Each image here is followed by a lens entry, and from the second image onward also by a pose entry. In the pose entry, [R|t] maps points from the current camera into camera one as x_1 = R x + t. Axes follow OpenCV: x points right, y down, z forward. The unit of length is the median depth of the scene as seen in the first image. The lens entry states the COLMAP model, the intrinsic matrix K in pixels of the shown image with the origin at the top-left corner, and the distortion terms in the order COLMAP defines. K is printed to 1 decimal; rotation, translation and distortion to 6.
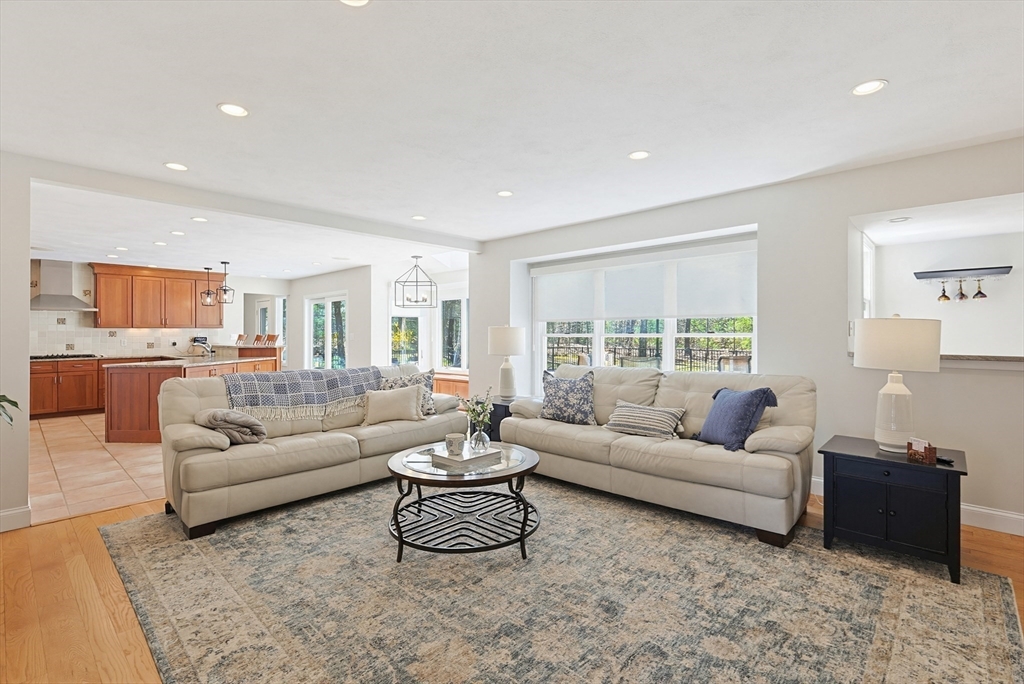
lens RADIAL K [[471.5, 0, 514.6], [0, 471.5, 329.2], [0, 0, 1]] dist [0.002691, 0.000744]
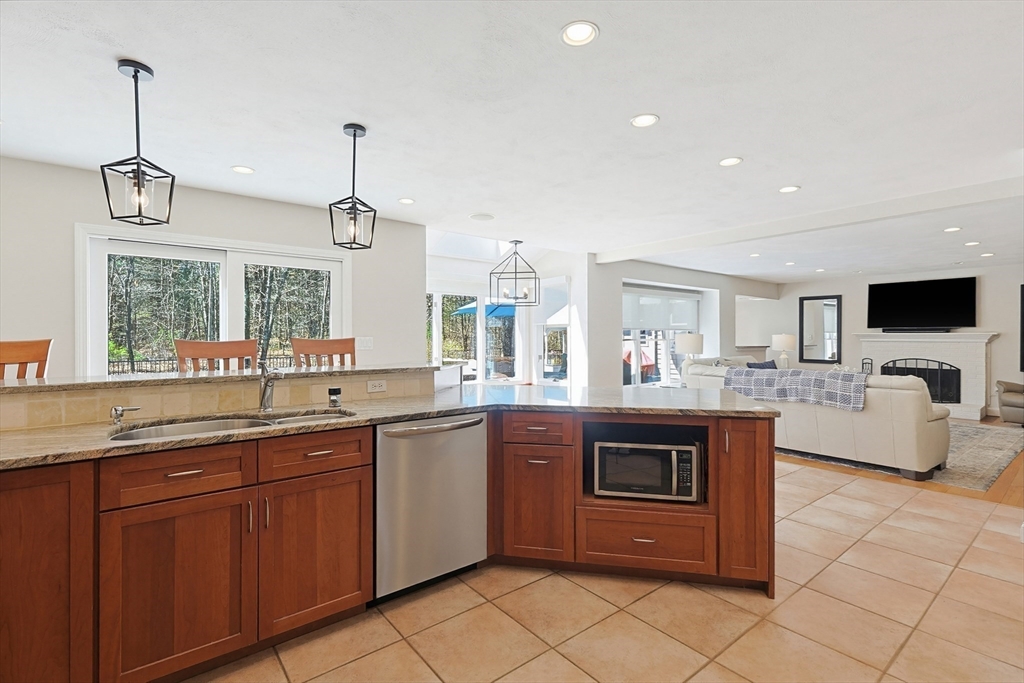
lens RADIAL K [[469.2, 0, 512.0], [0, 469.2, 341.5], [0, 0, 1]] dist [0.000134, -0.000730]
pose [[0.149823, -0.001666, 0.988711, -1.079853], [-0.011222, 0.999931, 0.003386, 0.012811], [-0.988649, -0.011603, 0.149794, 0.968926]]
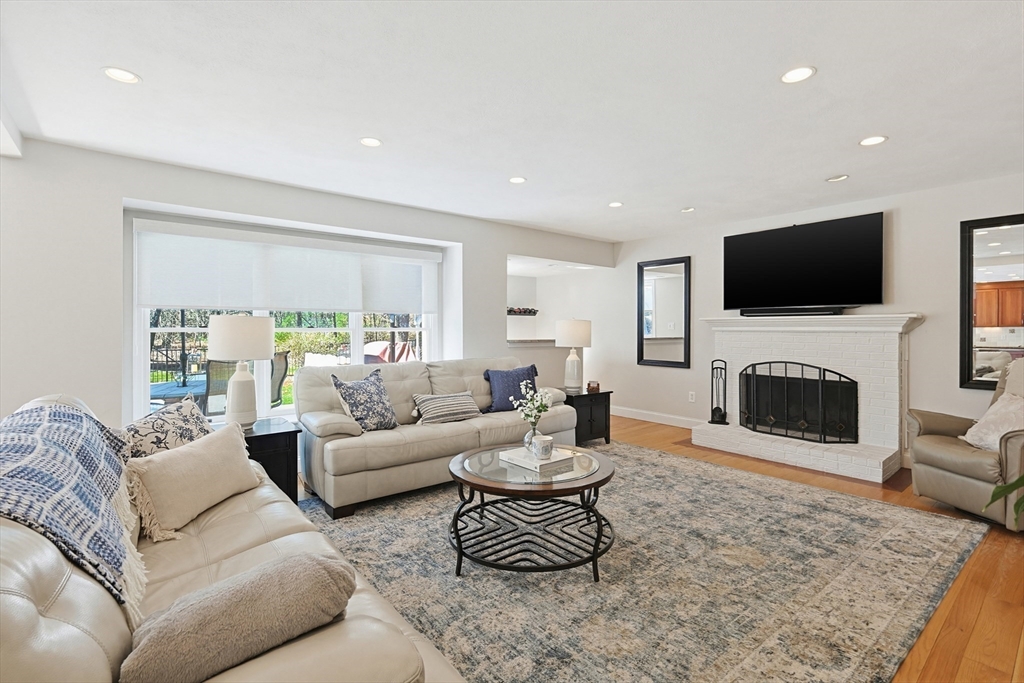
lens RADIAL K [[471.5, 0, 514.6], [0, 471.5, 328.7], [0, 0, 1]] dist [0.002691, 0.000744]
pose [[0.136988, 0.006727, 0.990550, -0.448826], [-0.008683, 0.999947, -0.005590, 0.009246], [-0.990535, -0.007835, 0.137039, 0.403437]]
